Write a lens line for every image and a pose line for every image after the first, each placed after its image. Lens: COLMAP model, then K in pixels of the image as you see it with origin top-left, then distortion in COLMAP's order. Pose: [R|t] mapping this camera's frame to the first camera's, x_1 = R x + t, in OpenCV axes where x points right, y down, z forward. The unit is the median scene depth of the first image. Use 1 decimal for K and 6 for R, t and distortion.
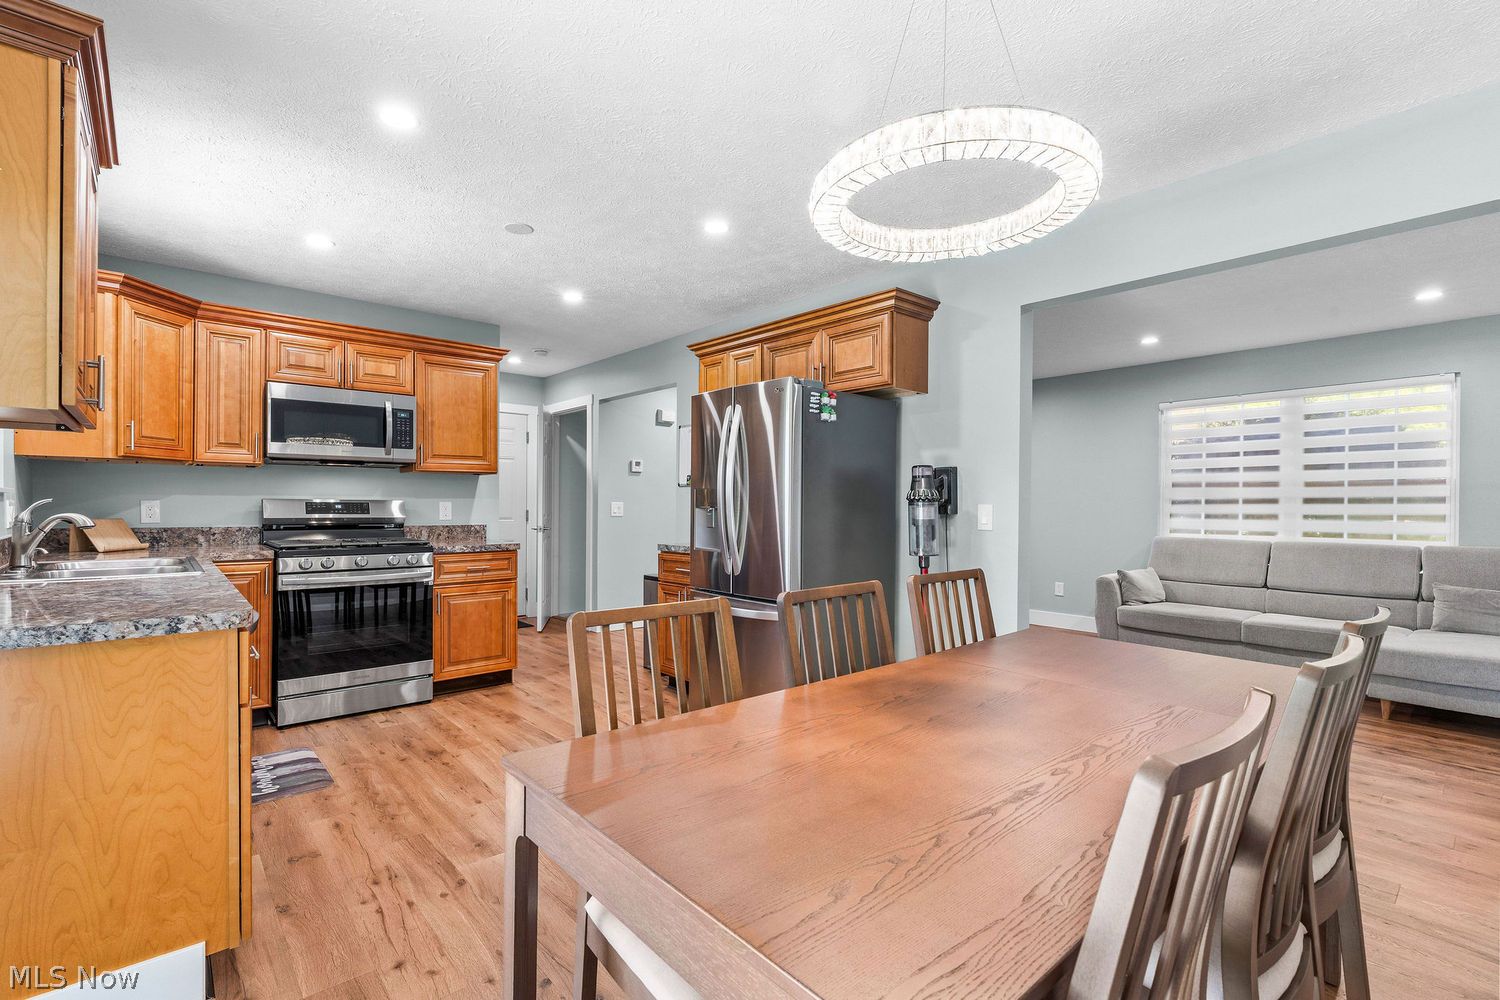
lens RADIAL K [[675.5, 0, 733.9], [0, 675.5, 504.2], [0, 0, 1]] dist [-0.006216, 0.000543]
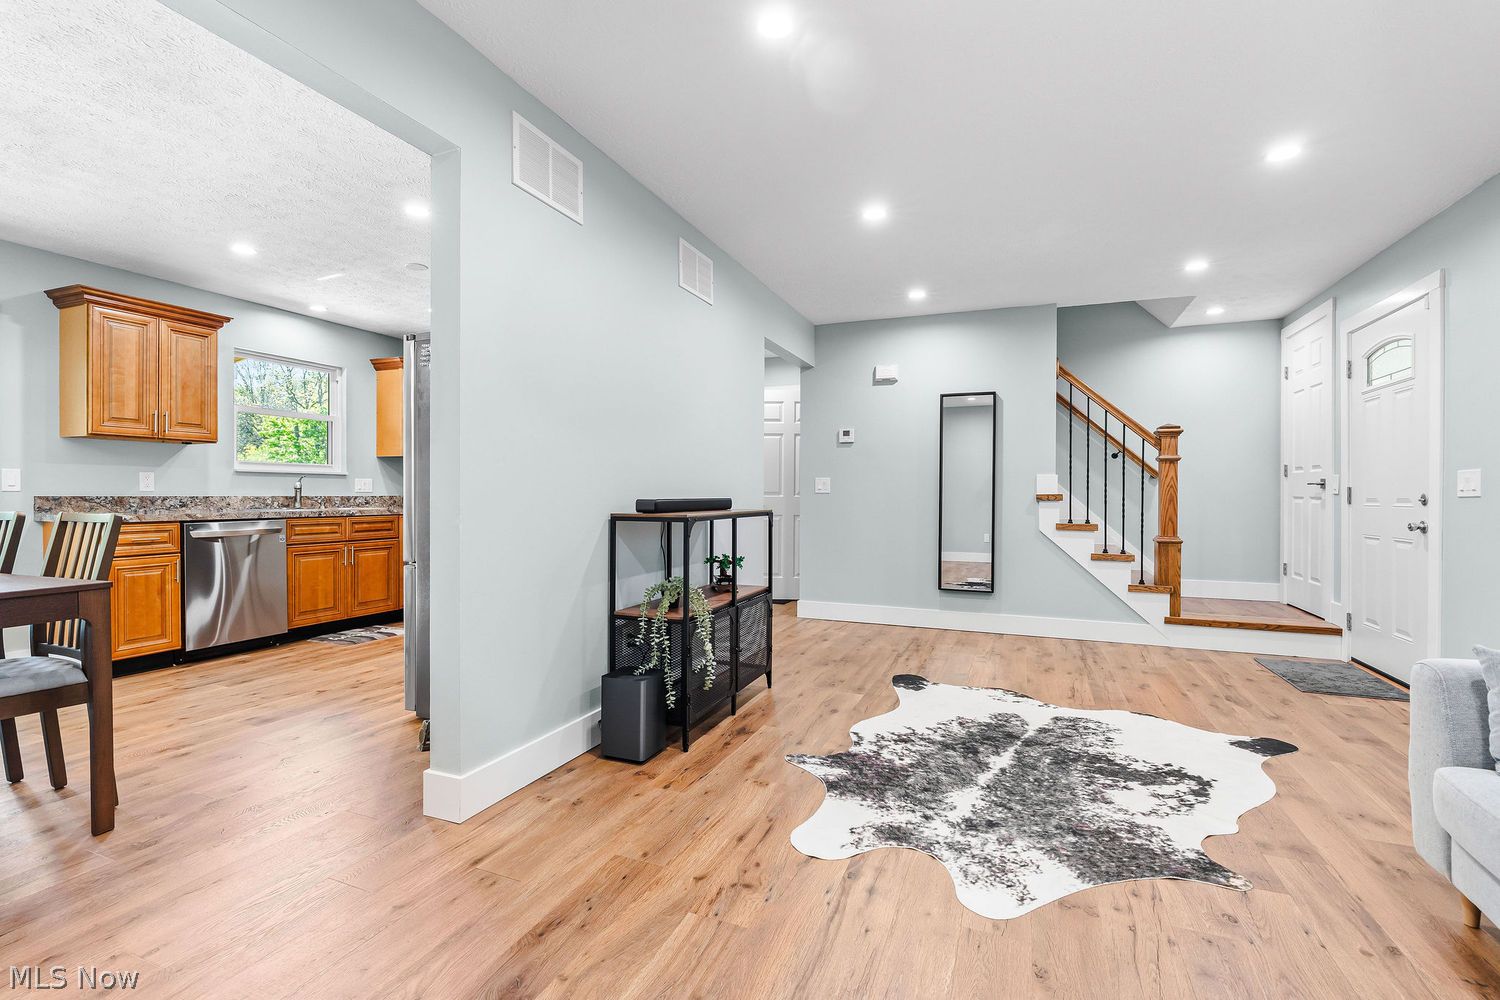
lens RADIAL K [[678.2, 0, 733.5], [0, 678.2, 498.3], [0, 0, 1]] dist [-0.005447, -0.000770]
pose [[0.452997, -0.000686, -0.891512, 0.918740], [-0.000247, 1.000000, -0.000895, 0.039524], [0.891512, 0.000625, 0.452997, 0.756619]]
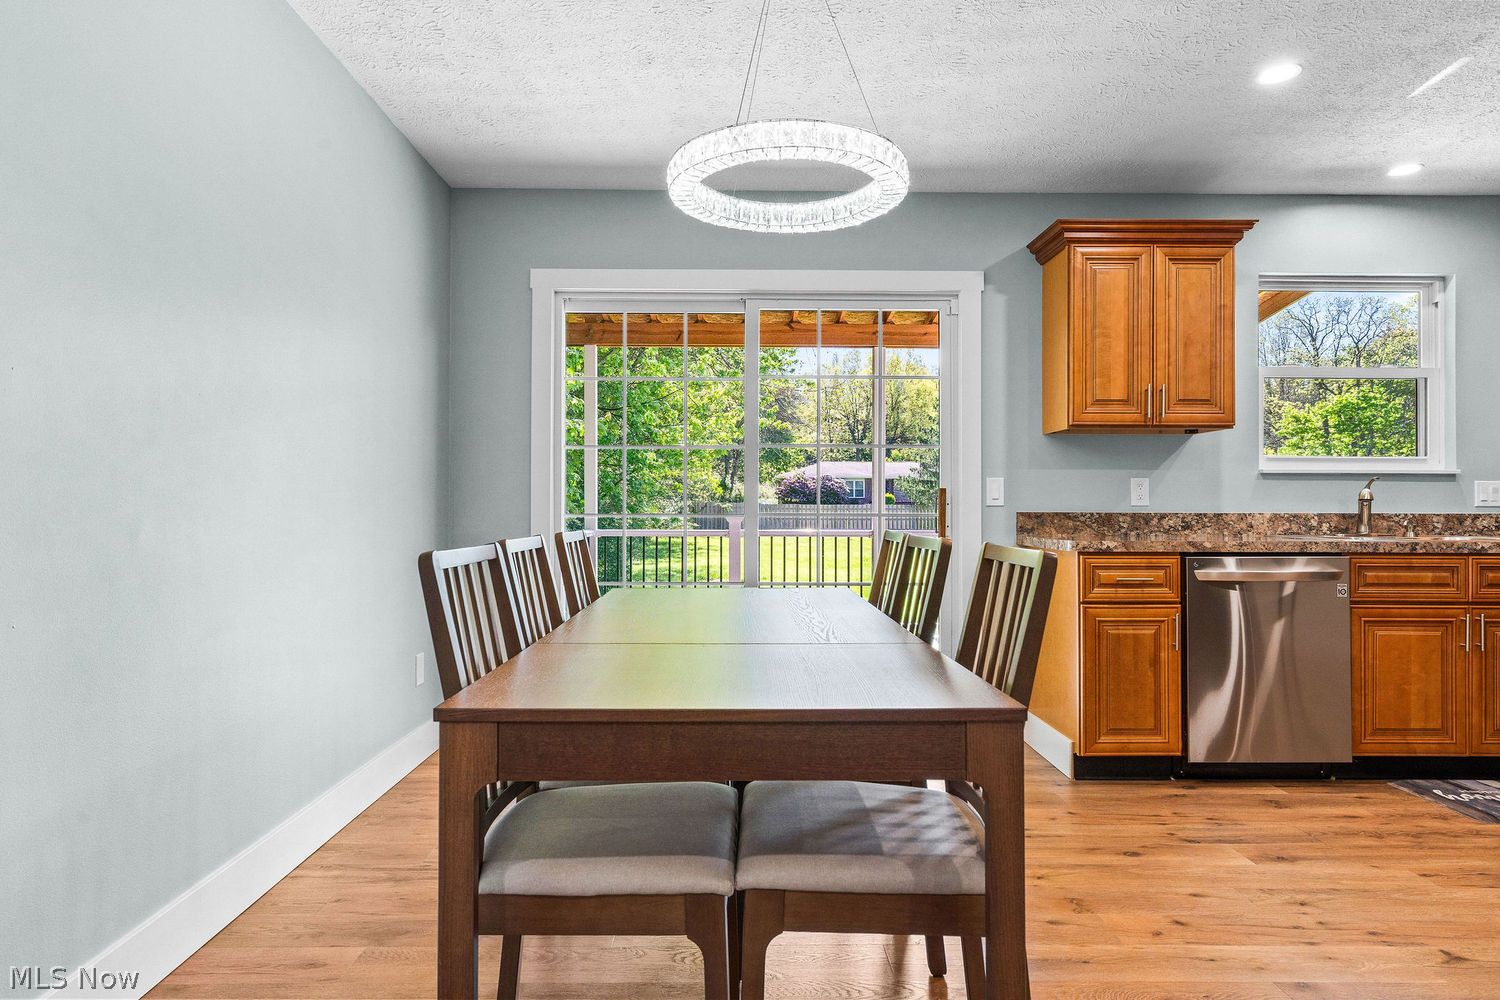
lens RADIAL K [[867.1, 0, 744.0], [0, 867.1, 500.9], [0, 0, 1]] dist [0.000089, 0.002445]
pose [[-0.638443, -0.013940, -0.769543, 0.536663], [-0.008036, 0.999902, -0.011446, 0.036688], [0.769627, -0.001124, -0.638492, 0.682015]]
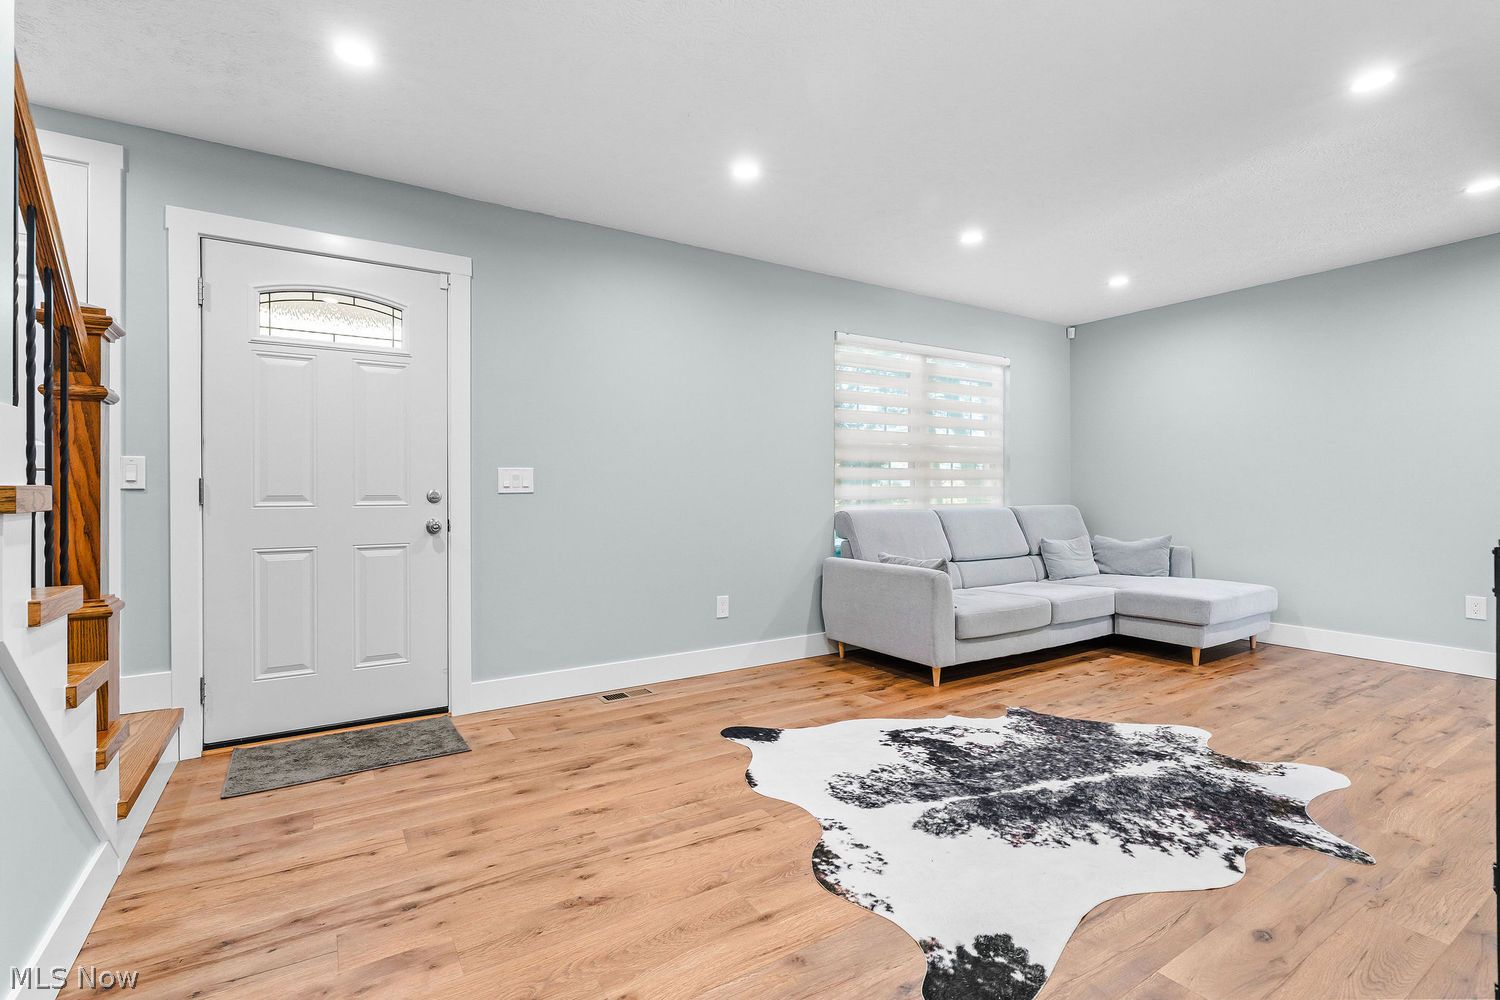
lens RADIAL K [[675.5, 0, 733.9], [0, 675.5, 504.2], [0, 0, 1]] dist [-0.006216, 0.000543]
pose [[0.141706, -0.019549, 0.989716, -0.186798], [0.003198, 0.999809, 0.019291, 0.034289], [-0.989904, 0.000431, 0.141741, 1.488475]]
